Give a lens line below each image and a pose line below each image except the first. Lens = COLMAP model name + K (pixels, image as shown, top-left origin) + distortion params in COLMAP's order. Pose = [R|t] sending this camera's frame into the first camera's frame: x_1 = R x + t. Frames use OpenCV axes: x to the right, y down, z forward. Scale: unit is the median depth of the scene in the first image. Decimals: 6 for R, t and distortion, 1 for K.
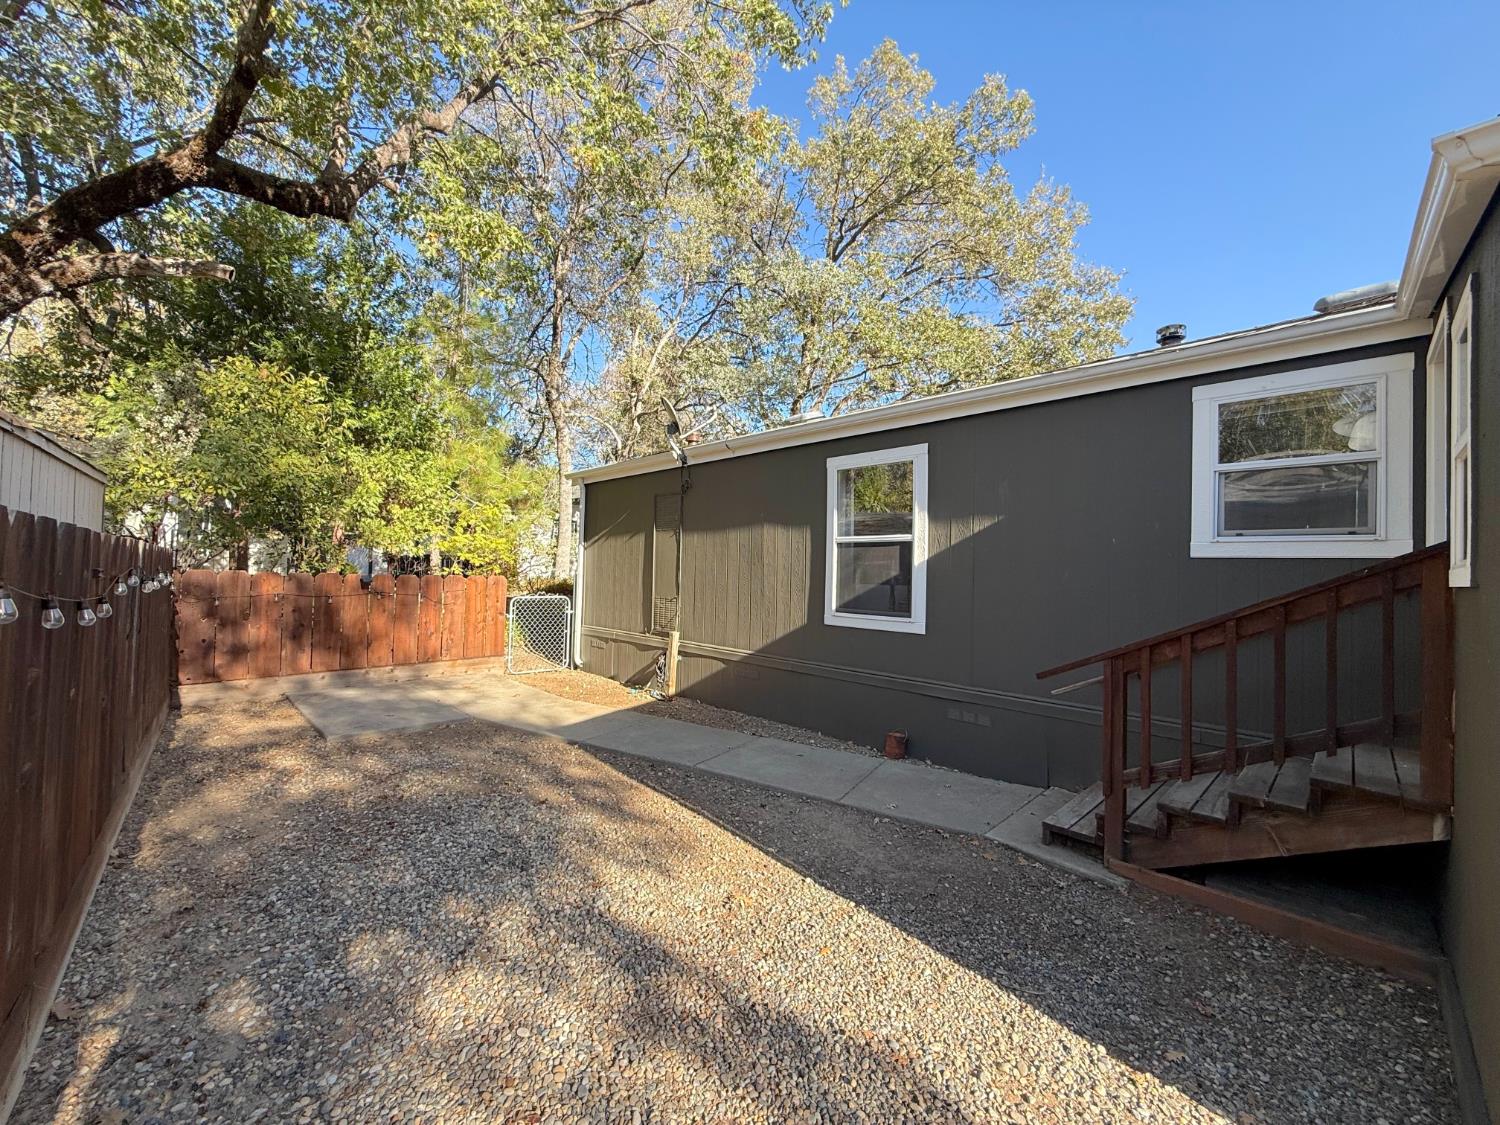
lens RADIAL K [[595.5, 0, 751.9], [0, 595.5, 561.9], [0, 0, 1]] dist [0.000450, 0.000068]
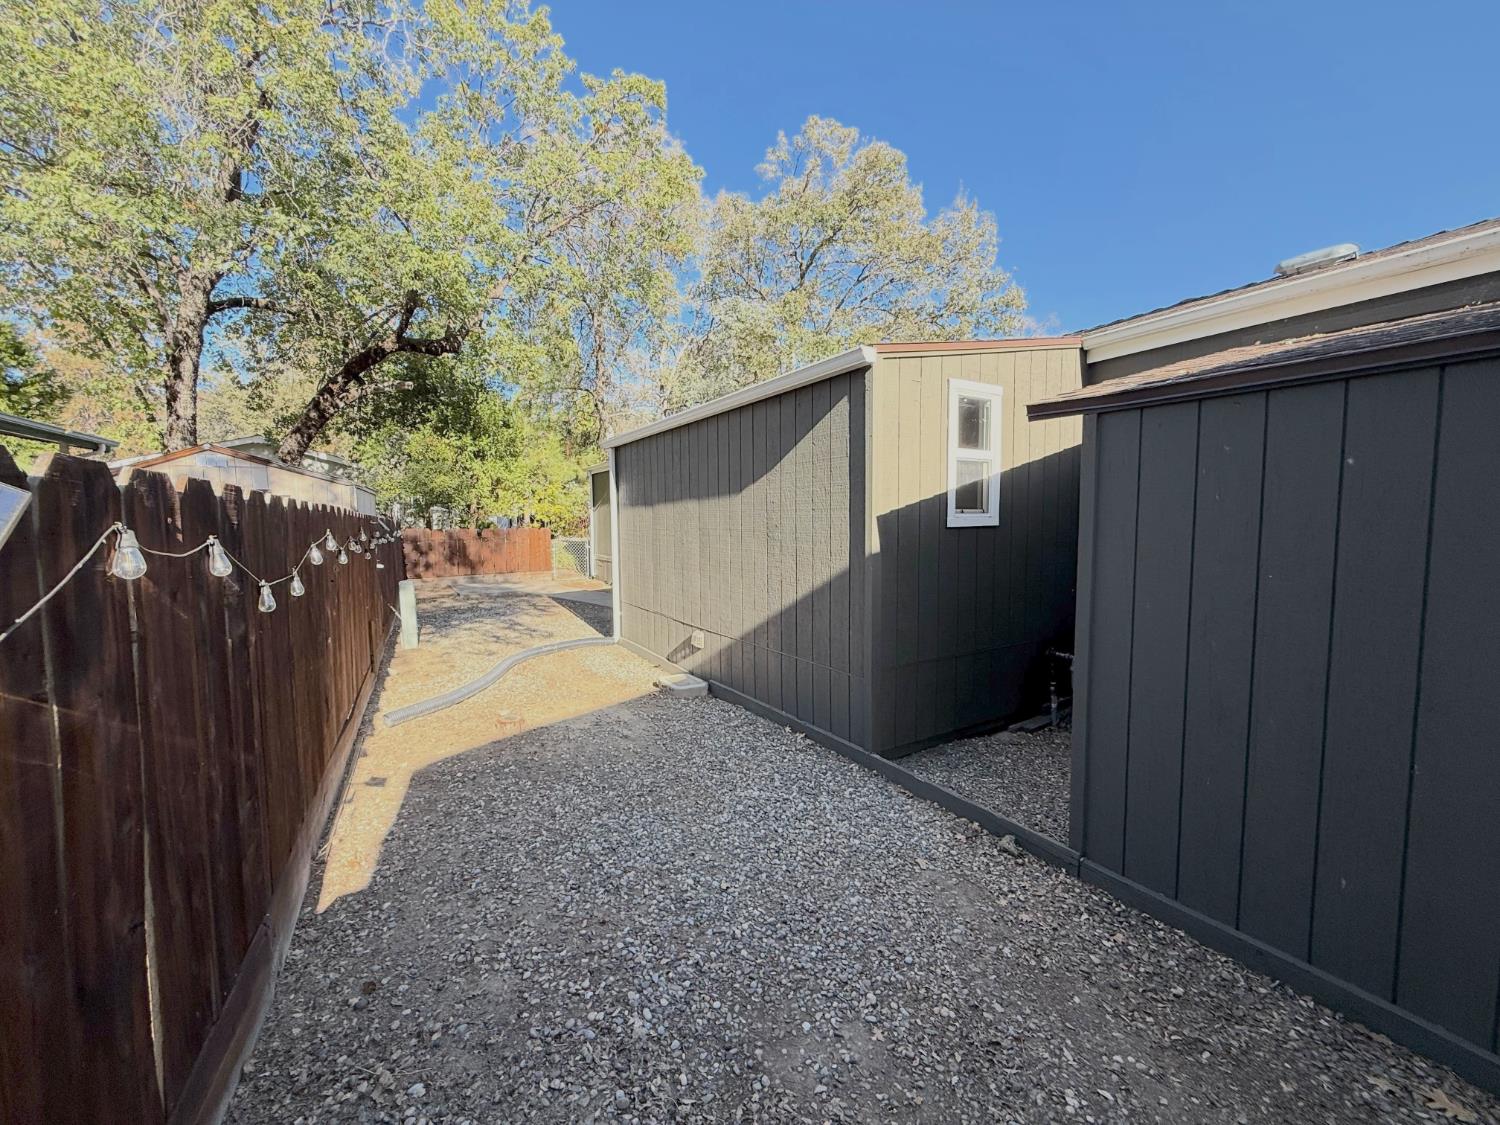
lens RADIAL K [[595.5, 0, 751.9], [0, 595.5, 561.9], [0, 0, 1]] dist [0.000450, 0.000068]
pose [[0.975273, -0.012075, -0.220673, 0.738467], [0.032173, 0.995626, 0.087712, -0.018489], [0.218649, -0.092643, 0.971396, -0.817015]]
